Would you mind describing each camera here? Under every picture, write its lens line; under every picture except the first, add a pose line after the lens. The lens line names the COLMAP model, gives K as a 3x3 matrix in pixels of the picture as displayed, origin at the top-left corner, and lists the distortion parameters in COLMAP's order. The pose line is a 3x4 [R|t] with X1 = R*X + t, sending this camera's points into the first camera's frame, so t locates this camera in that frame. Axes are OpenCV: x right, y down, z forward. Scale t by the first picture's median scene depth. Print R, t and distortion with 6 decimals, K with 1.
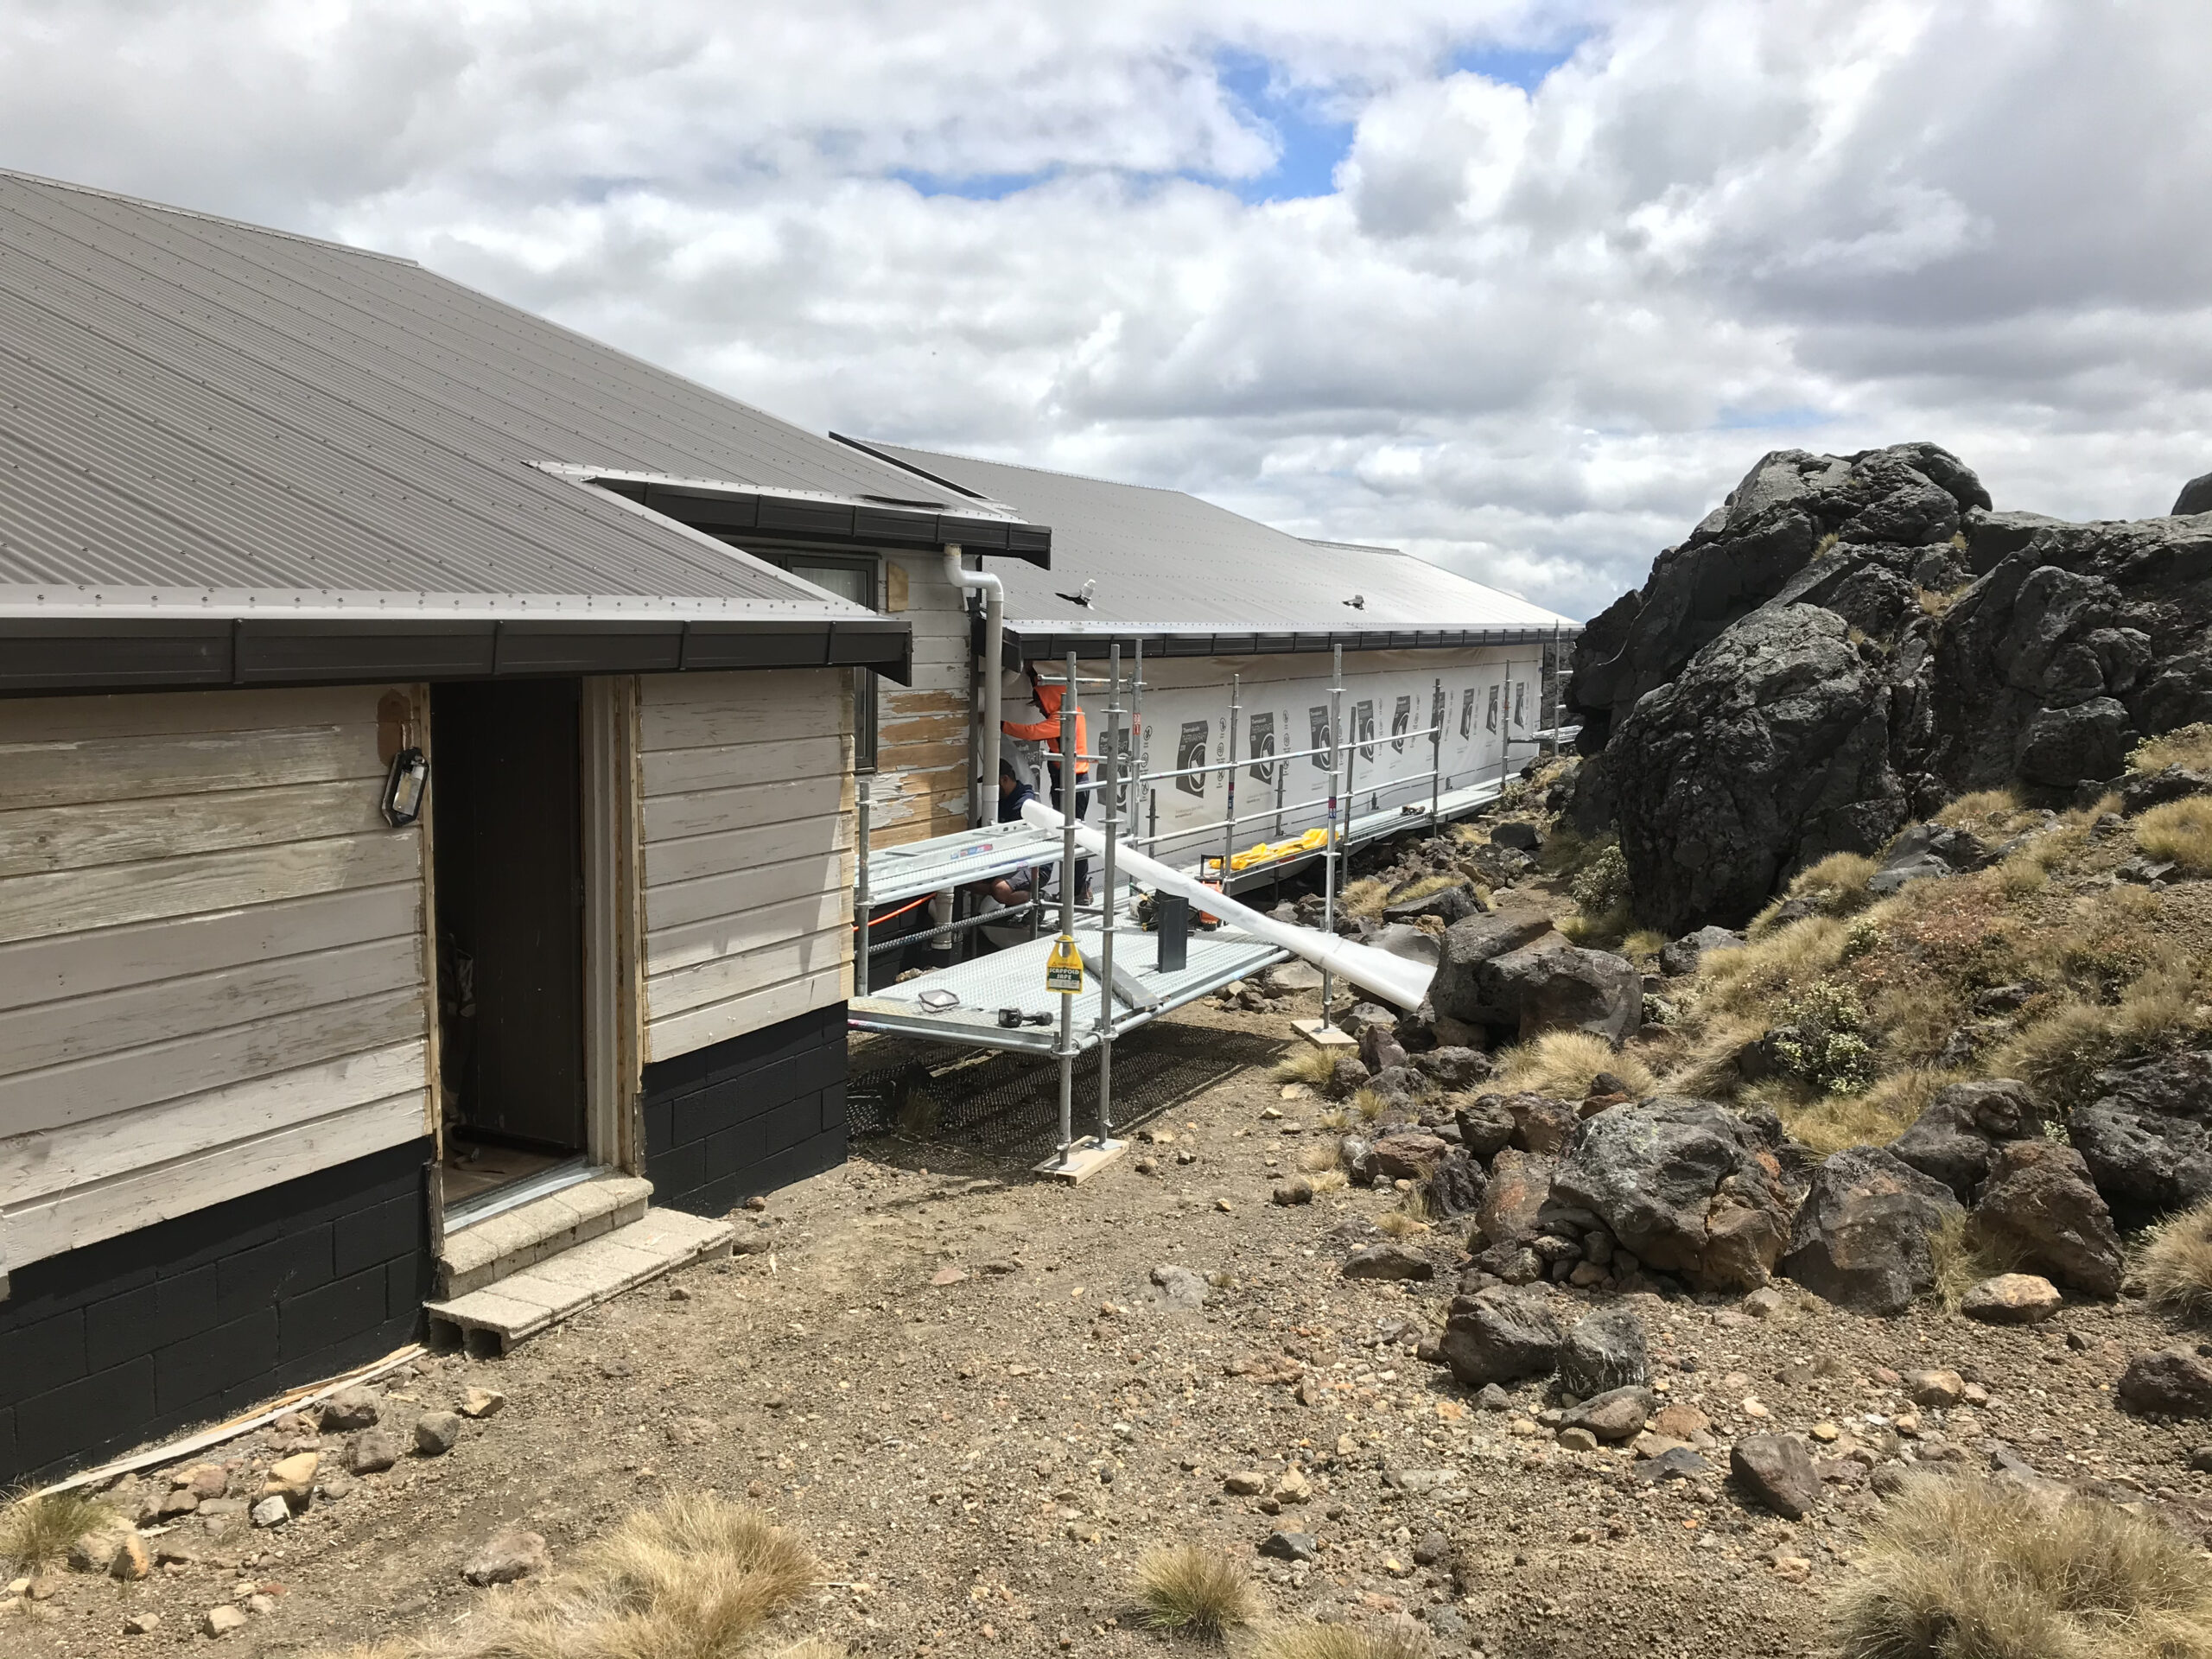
lens RADIAL K [[1804.8, 0, 1106.0], [0, 1804.8, 829.5], [0, 0, 1]] dist [0.040385, -0.009373]
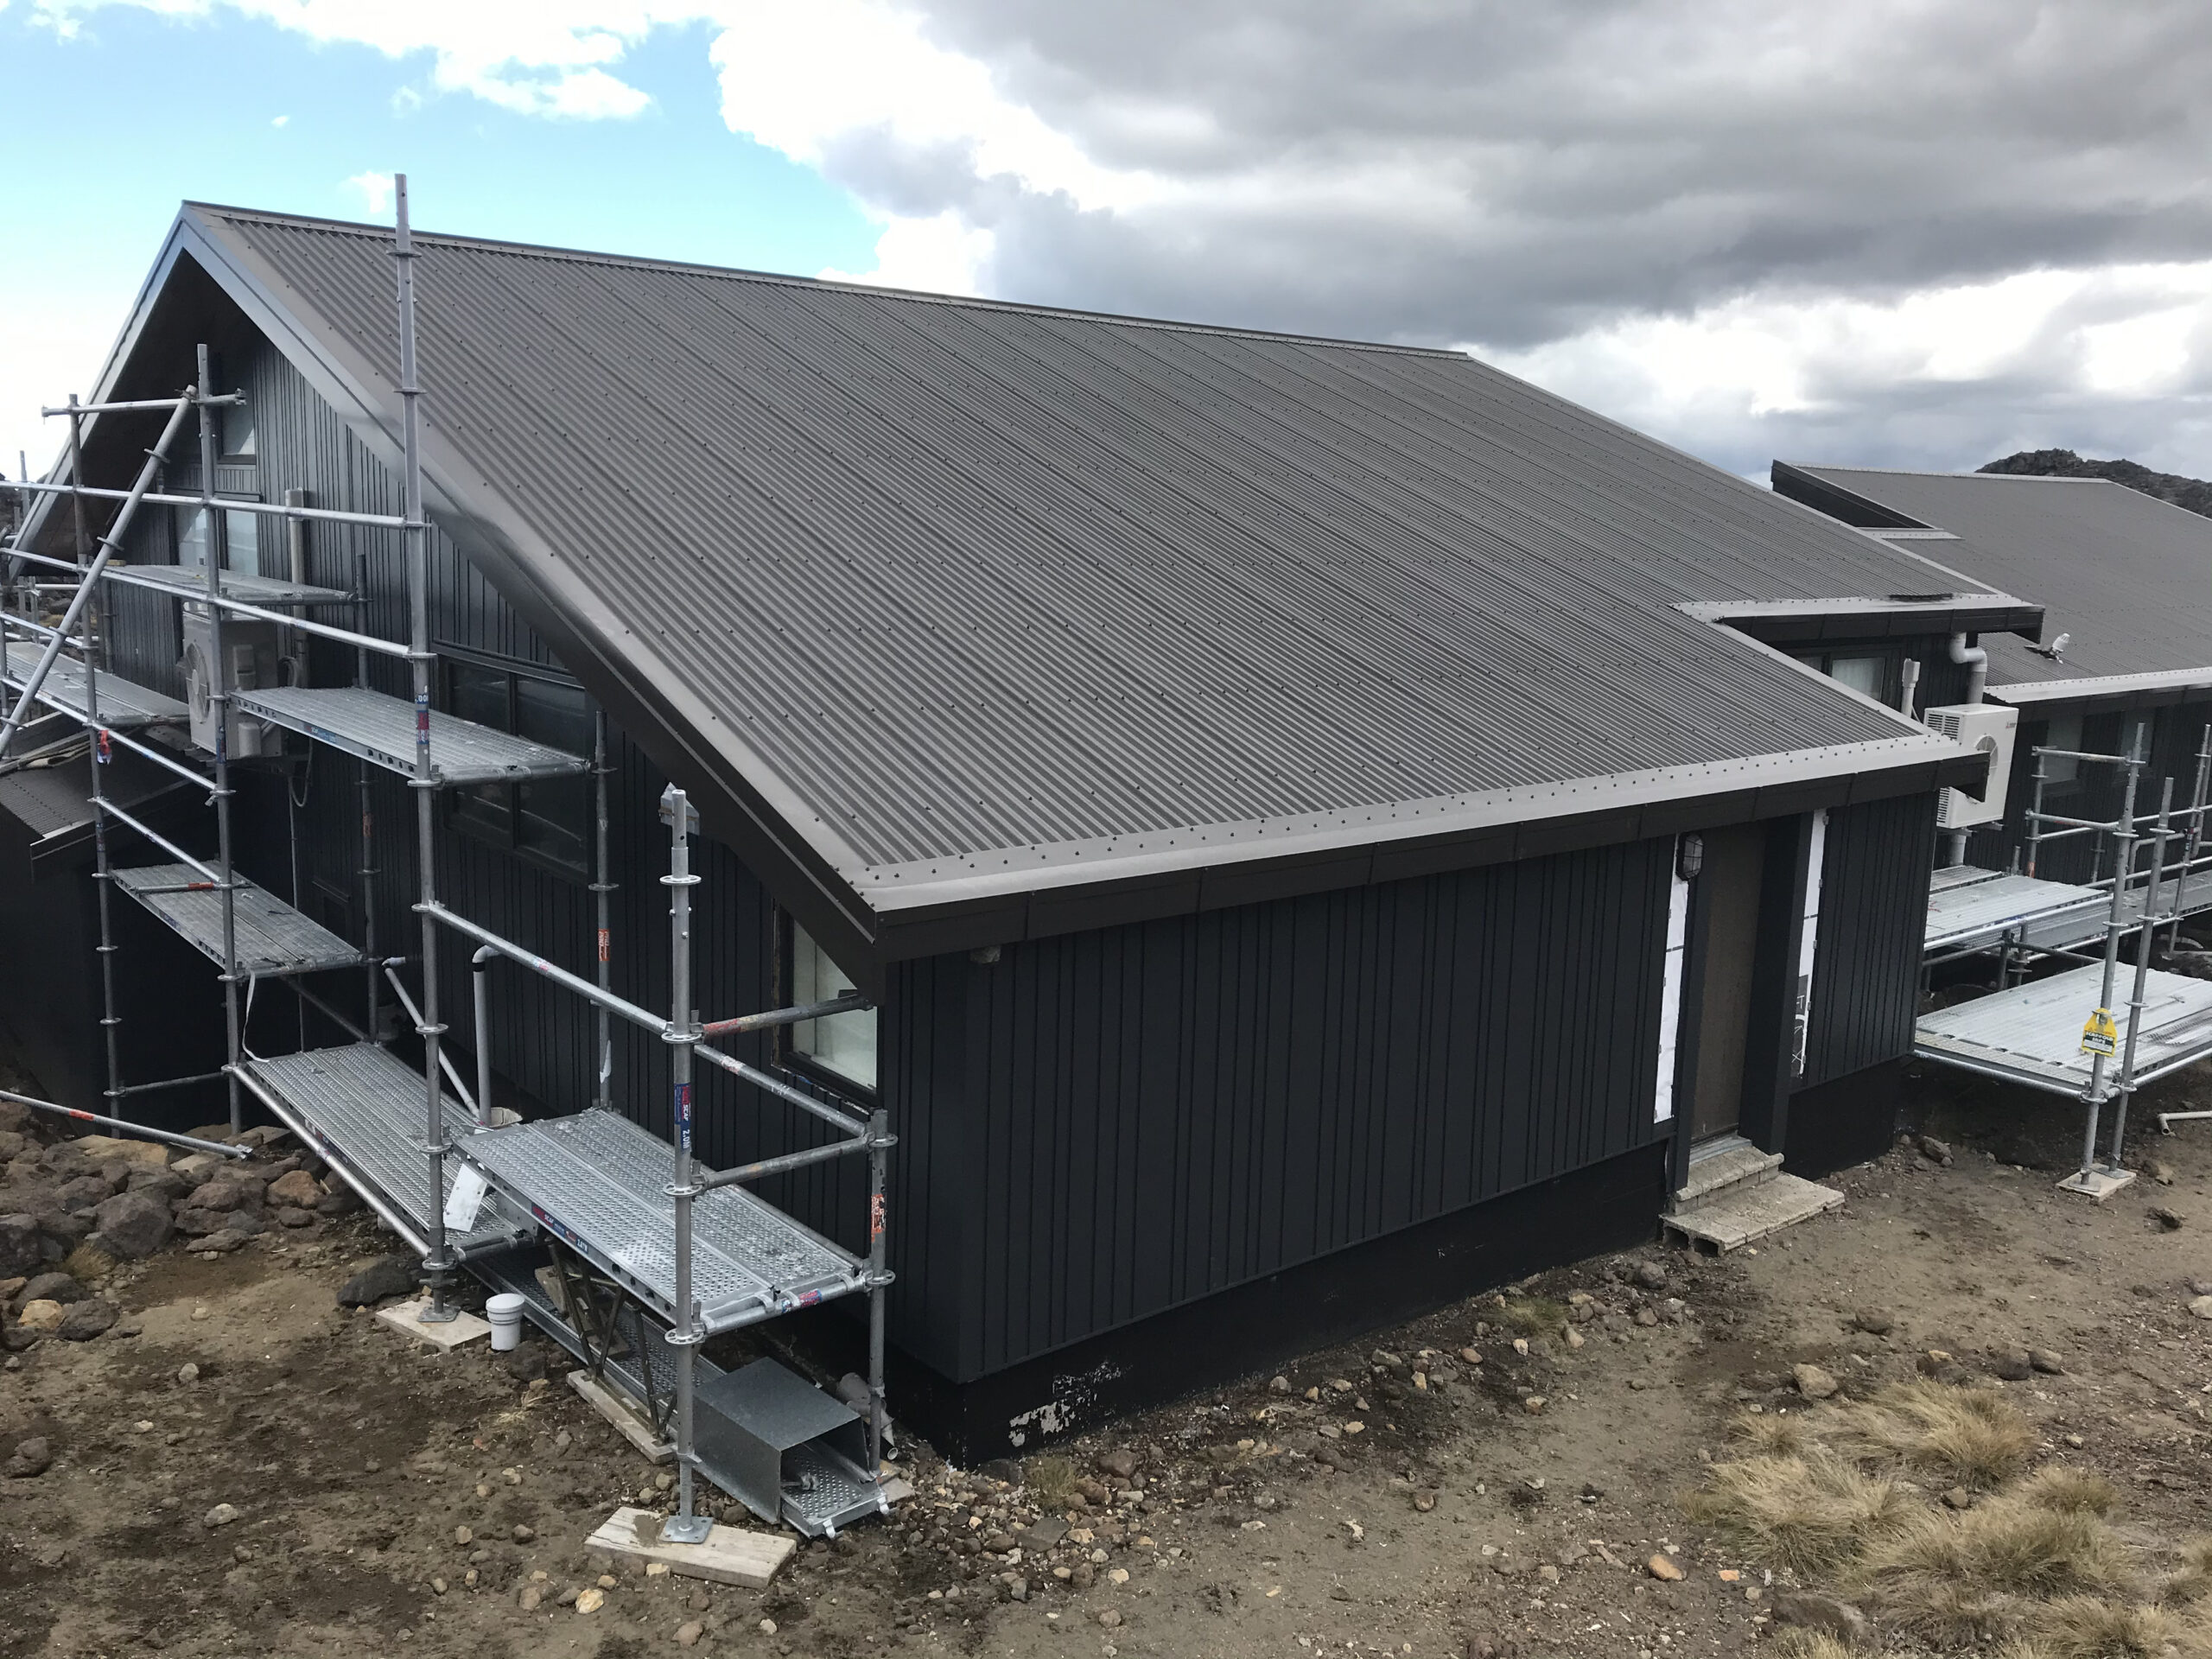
lens RADIAL K [[1804.8, 0, 1106.0], [0, 1804.8, 829.5], [0, 0, 1]] dist [0.040385, -0.009373]
pose [[0.913765, 0.083158, -0.397641, -0.102103], [-0.062153, 0.995918, 0.065450, -0.067462], [0.401460, -0.035092, 0.915204, -0.287648]]
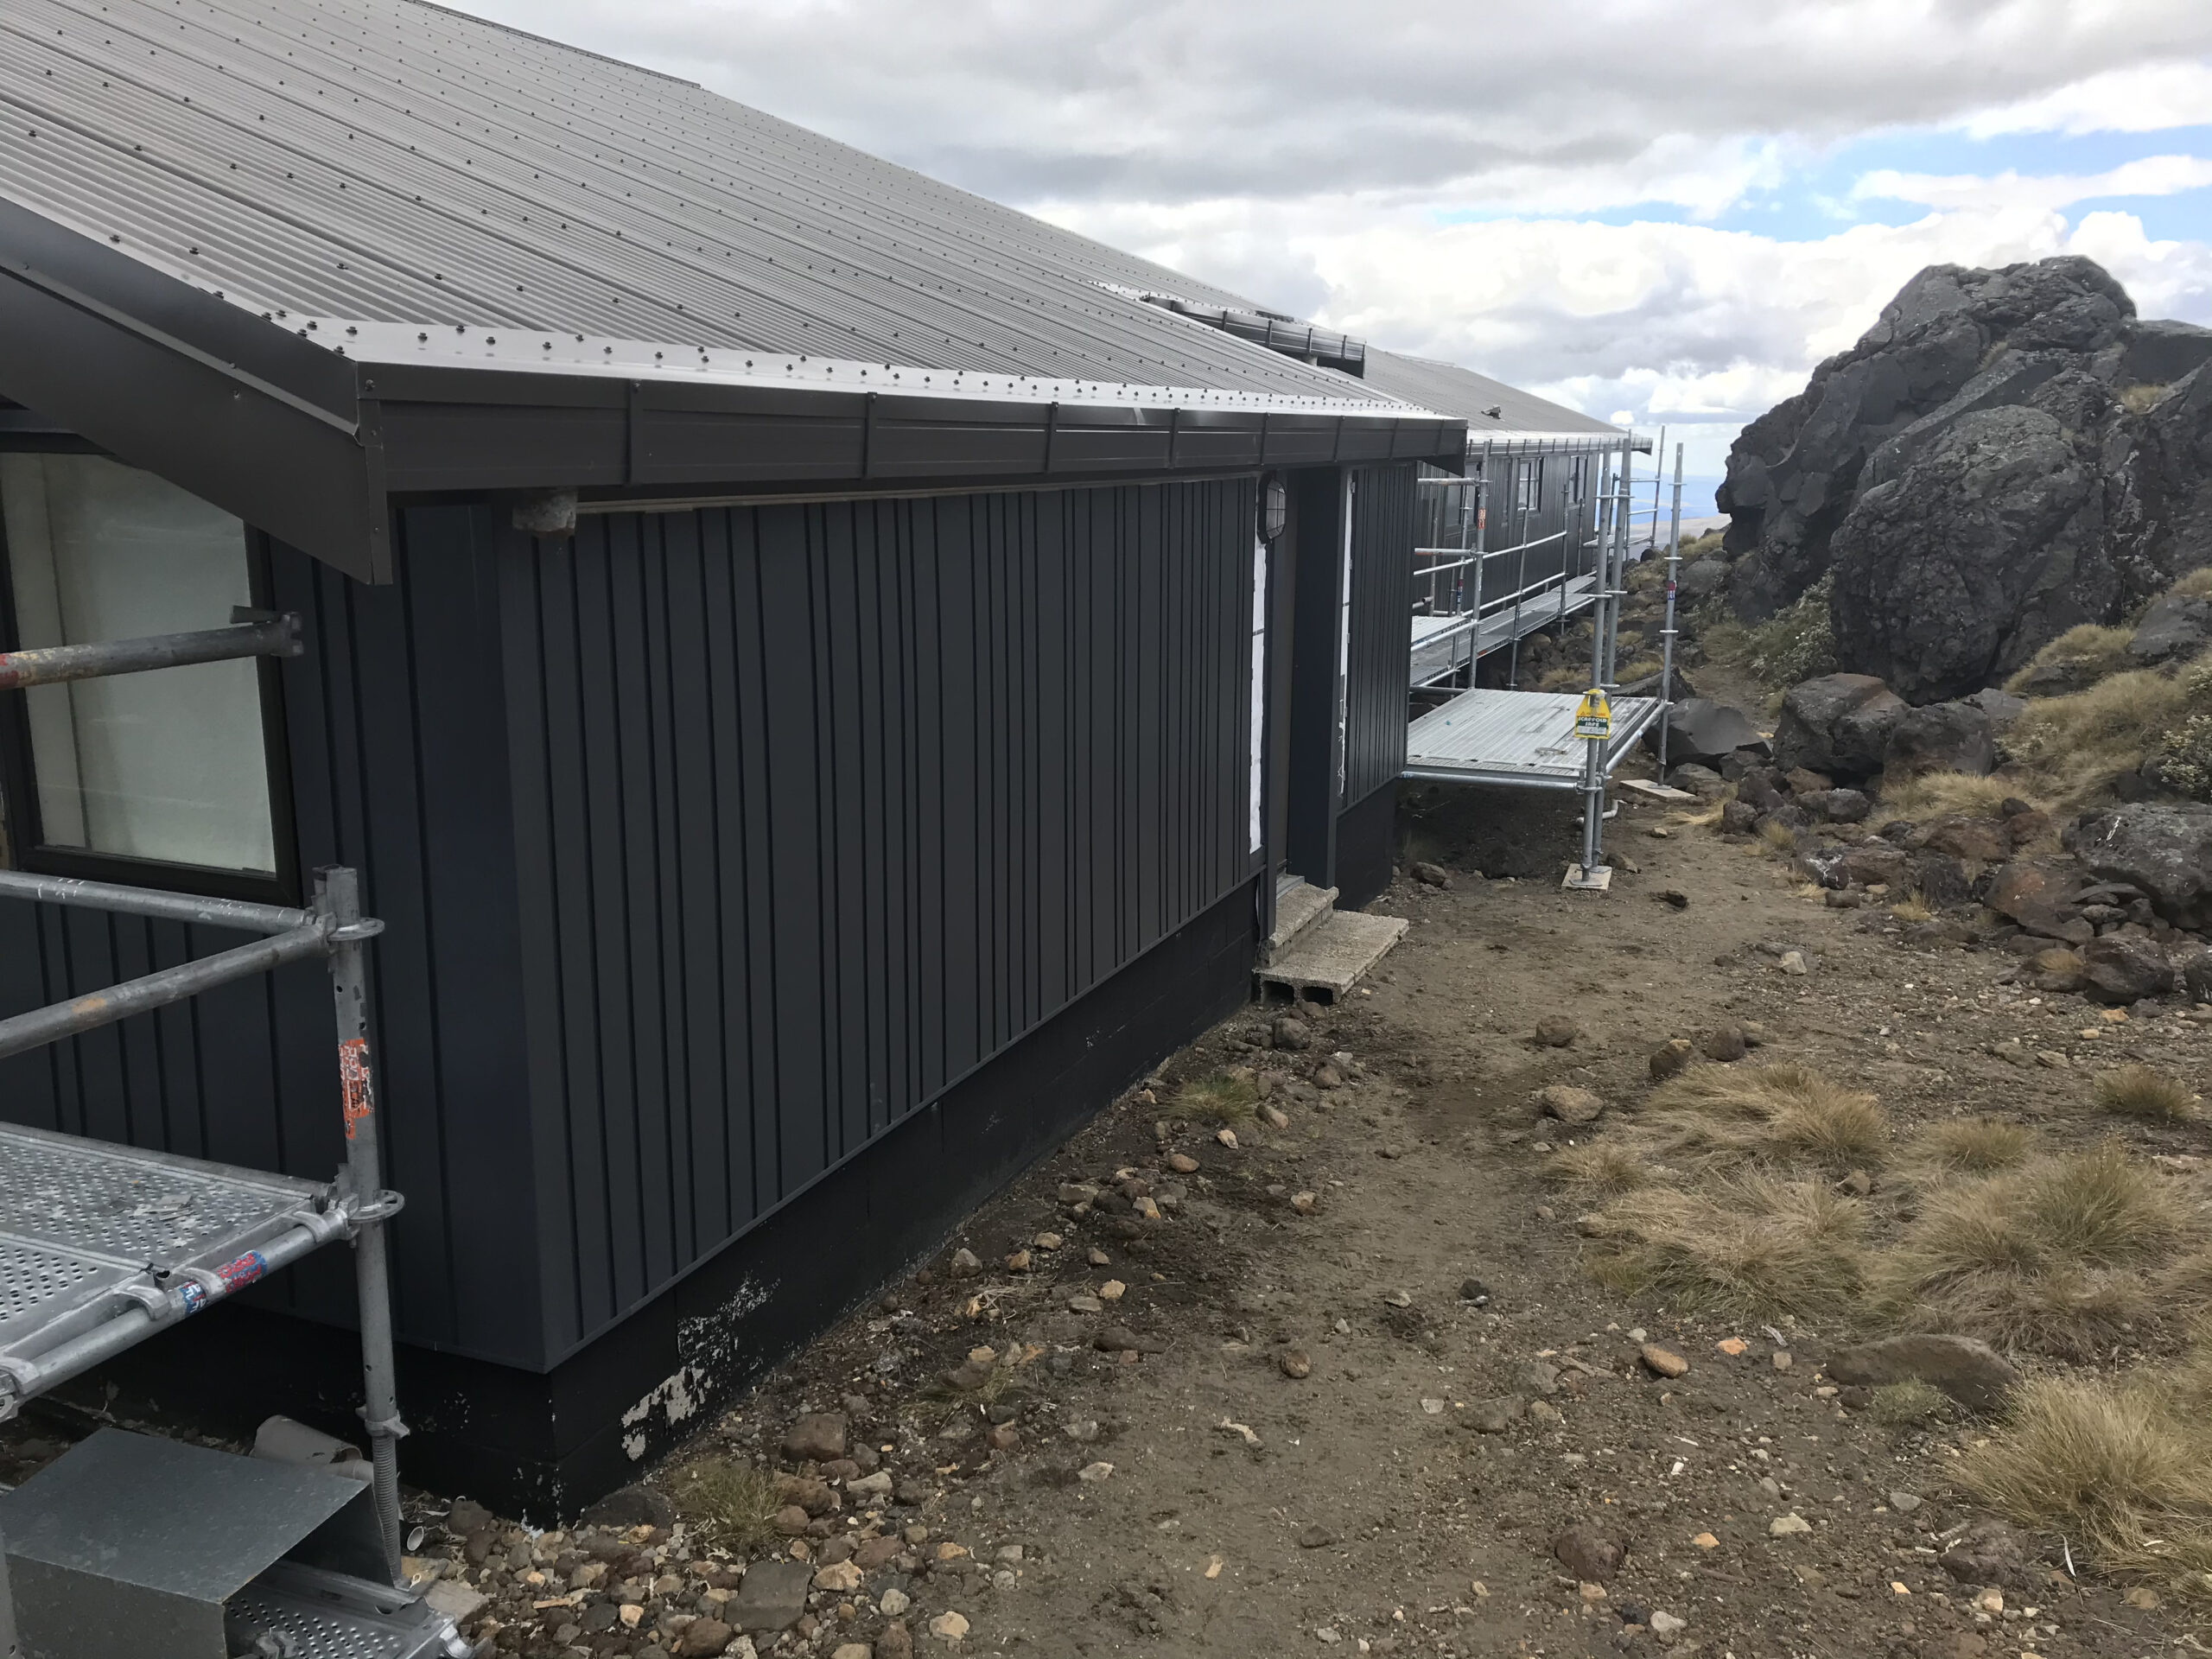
lens RADIAL K [[1804.8, 0, 1106.0], [0, 1804.8, 829.5], [0, 0, 1]] dist [0.040385, -0.009373]
pose [[0.997798, -0.021431, 0.062771, -0.261834], [0.015234, 0.995110, 0.097586, 0.018053], [-0.064556, -0.096415, 0.993246, -0.109828]]
